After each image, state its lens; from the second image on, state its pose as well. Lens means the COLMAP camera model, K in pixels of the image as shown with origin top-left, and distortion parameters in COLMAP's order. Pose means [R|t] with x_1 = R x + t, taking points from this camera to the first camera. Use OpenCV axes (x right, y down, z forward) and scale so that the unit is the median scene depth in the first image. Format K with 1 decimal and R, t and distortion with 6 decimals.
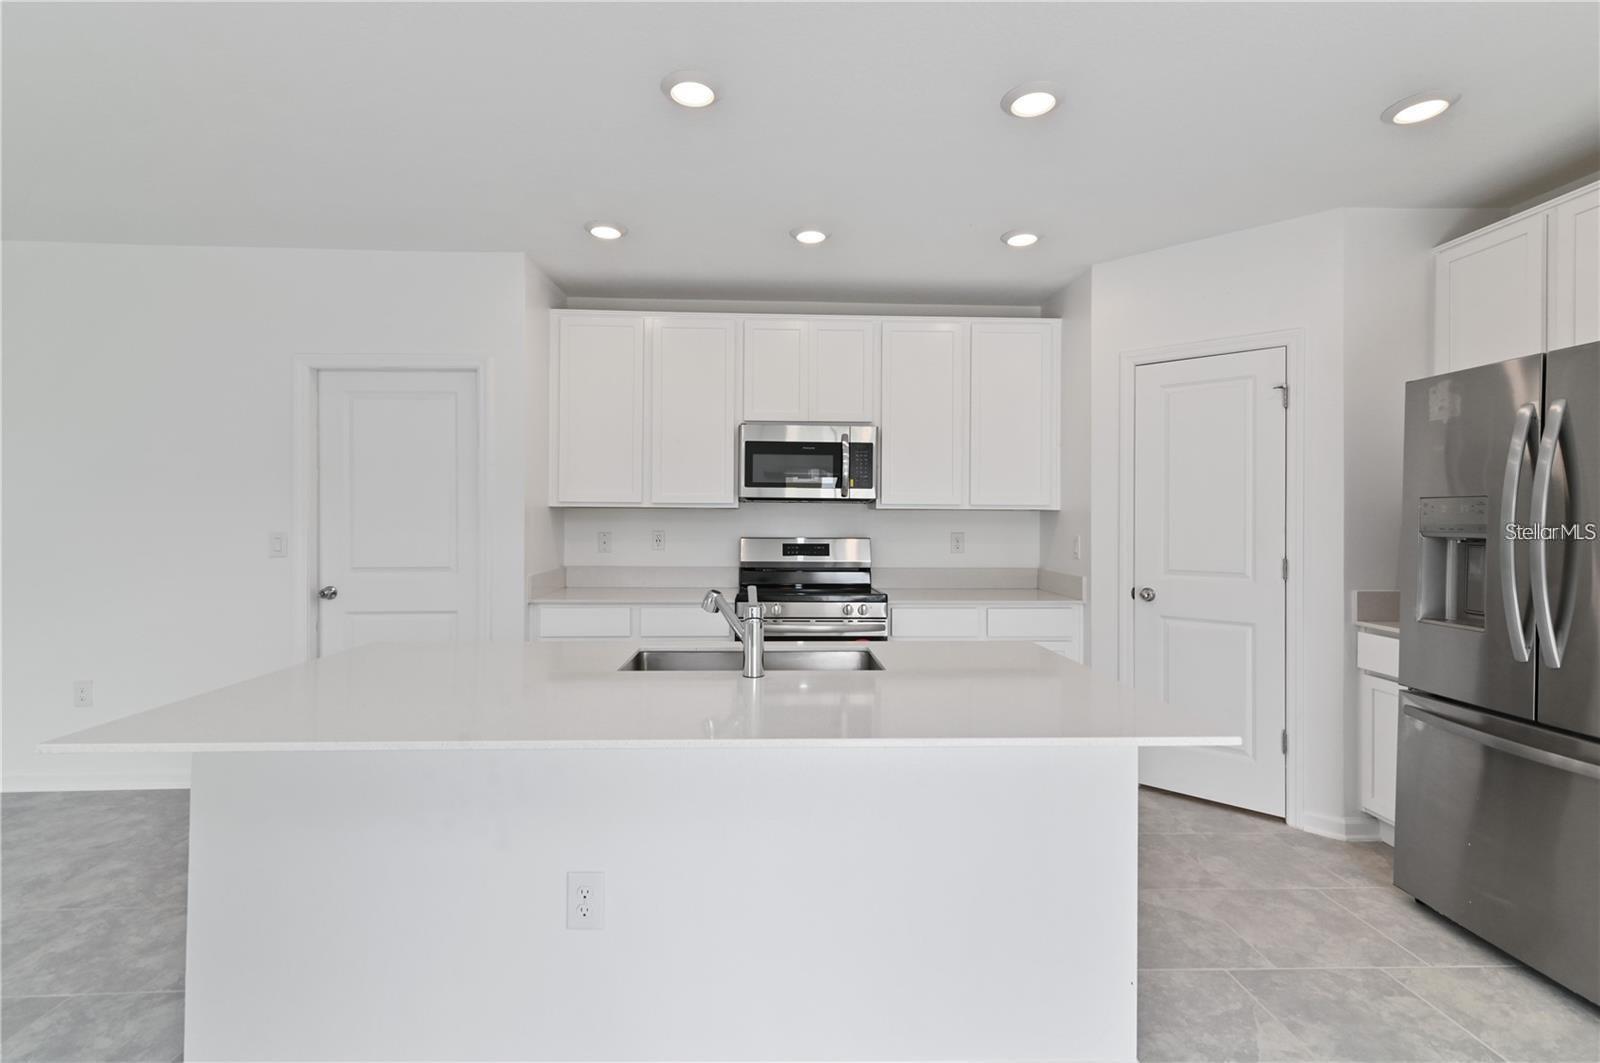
lens RADIAL K [[737.3, 0, 801.7], [0, 737.3, 522.5], [0, 0, 1]] dist [0.016831, -0.000325]
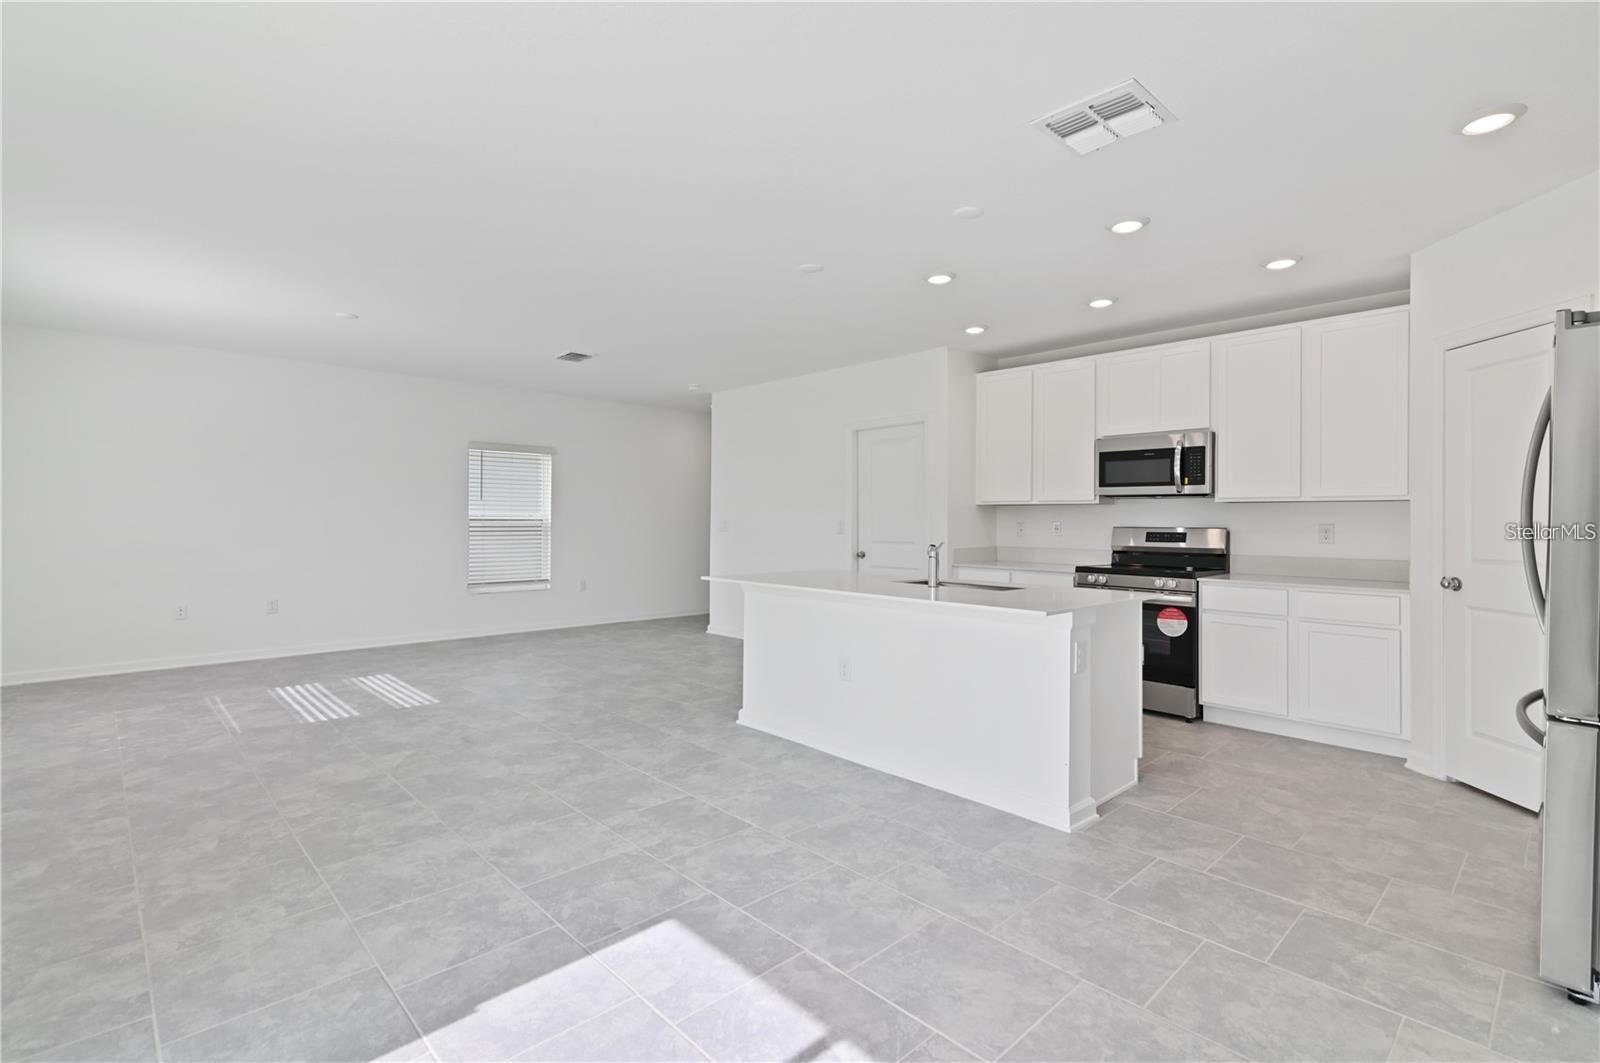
lens RADIAL K [[747.5, 0, 800.9], [0, 747.5, 521.0], [0, 0, 1]] dist [0.009519, -0.000708]
pose [[0.657138, -0.000330, -0.753770, 0.638490], [-0.006785, 0.999957, -0.006353, 0.026304], [0.753739, 0.009289, 0.657108, -0.300865]]
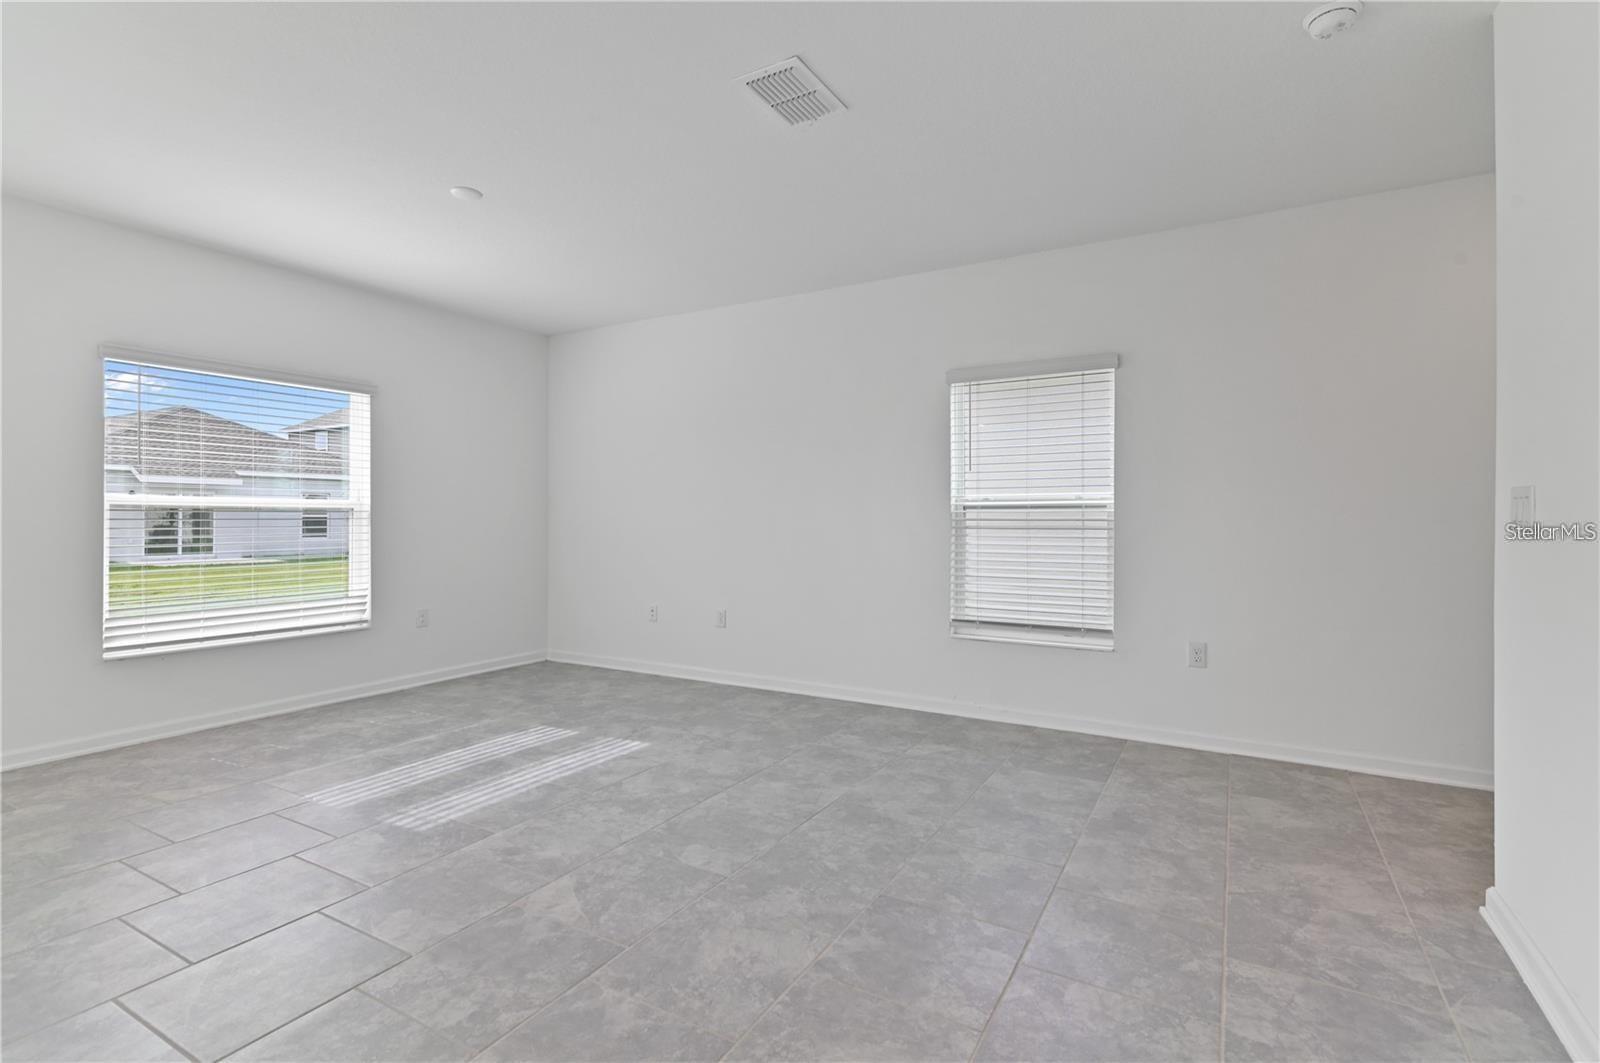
lens RADIAL K [[747.5, 0, 800.9], [0, 747.5, 521.0], [0, 0, 1]] dist [0.009519, -0.000708]
pose [[-0.537931, -0.004257, -0.842978, -0.431709], [-0.010549, 0.999943, 0.001682, 0.038454], [0.842923, 0.009797, -0.537945, 0.816821]]
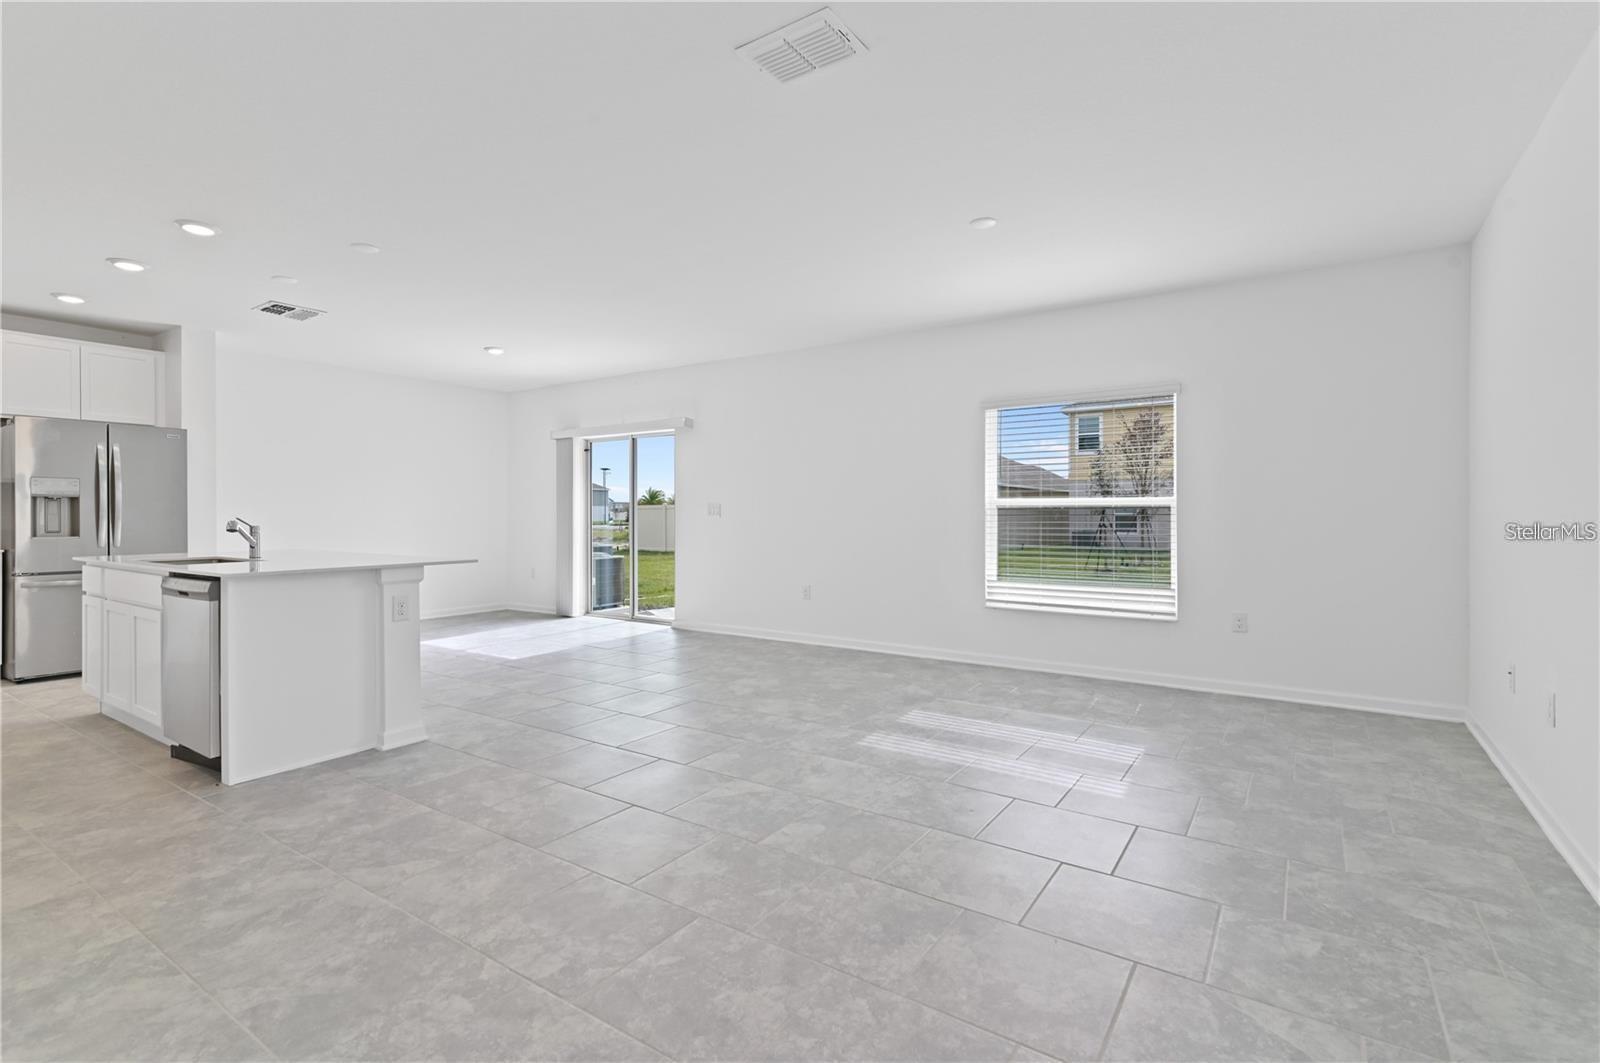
lens RADIAL K [[747.5, 0, 800.9], [0, 747.5, 521.0], [0, 0, 1]] dist [0.009519, -0.000708]
pose [[-0.802718, -0.012032, 0.596238, -1.396649], [-0.001588, 0.999836, 0.018038, 0.032247], [-0.596357, 0.013532, -0.802605, 0.954617]]
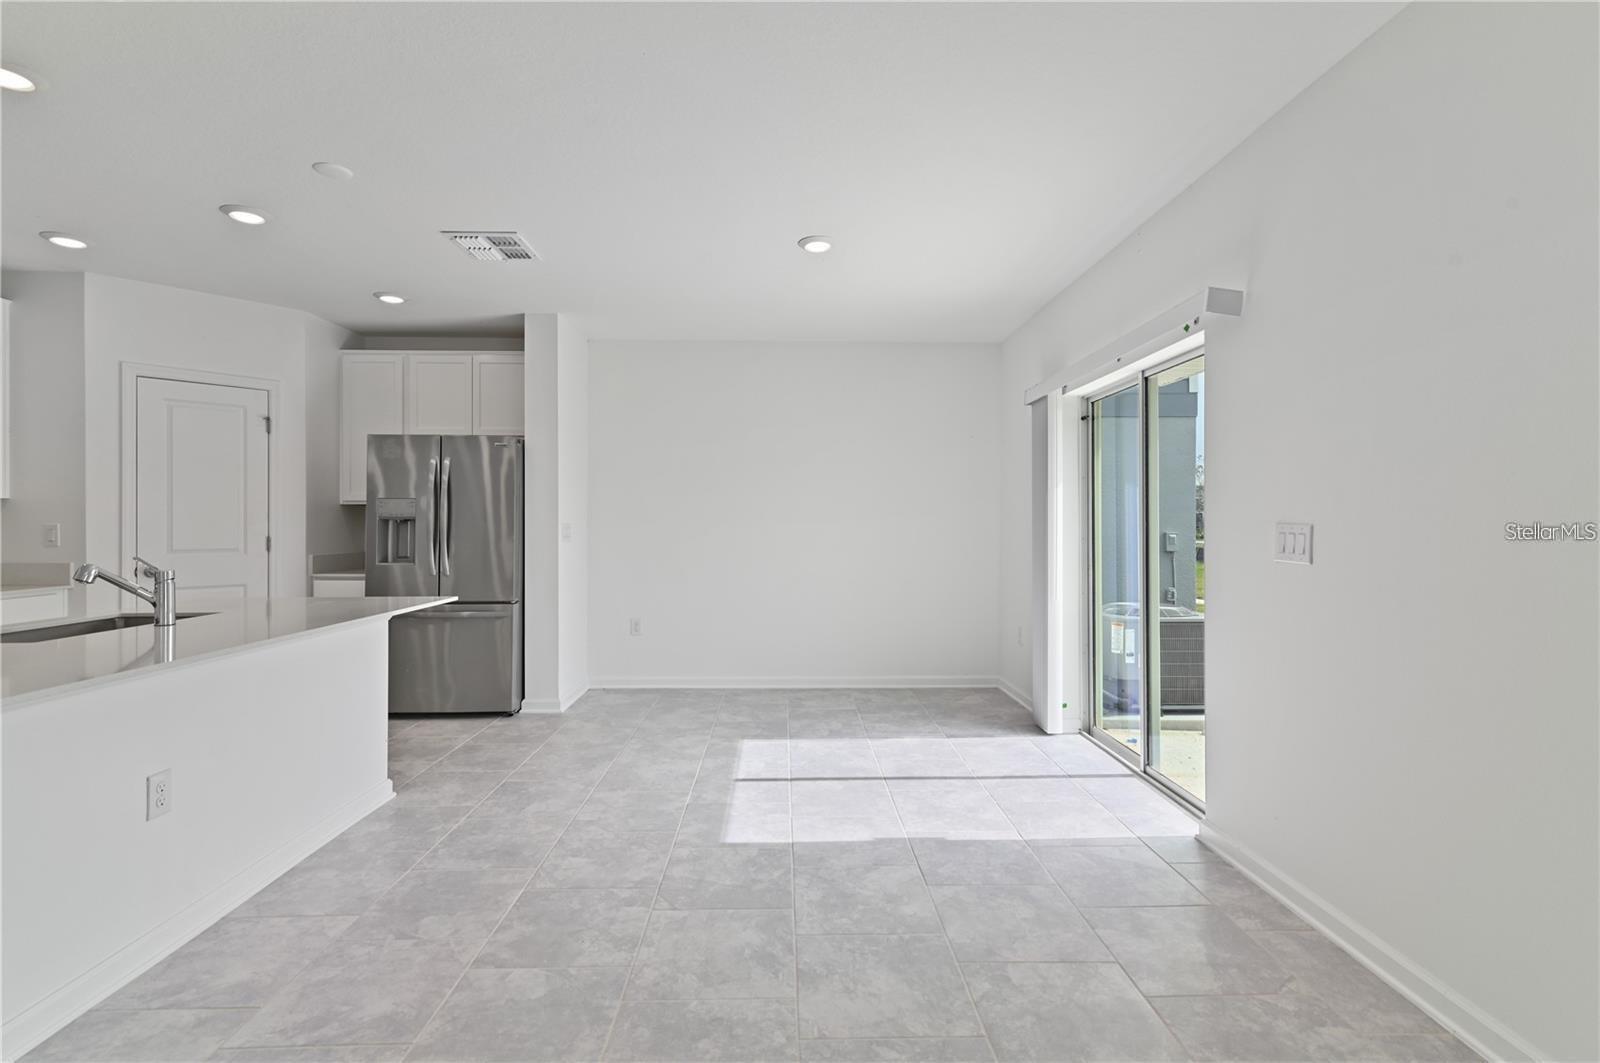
lens RADIAL K [[747.5, 0, 800.9], [0, 747.5, 521.0], [0, 0, 1]] dist [0.009519, -0.000708]
pose [[0.018010, -0.004542, 0.999827, -0.716550], [0.004572, 0.999980, 0.004460, 0.015373], [-0.999827, 0.004491, 0.018031, -0.060187]]
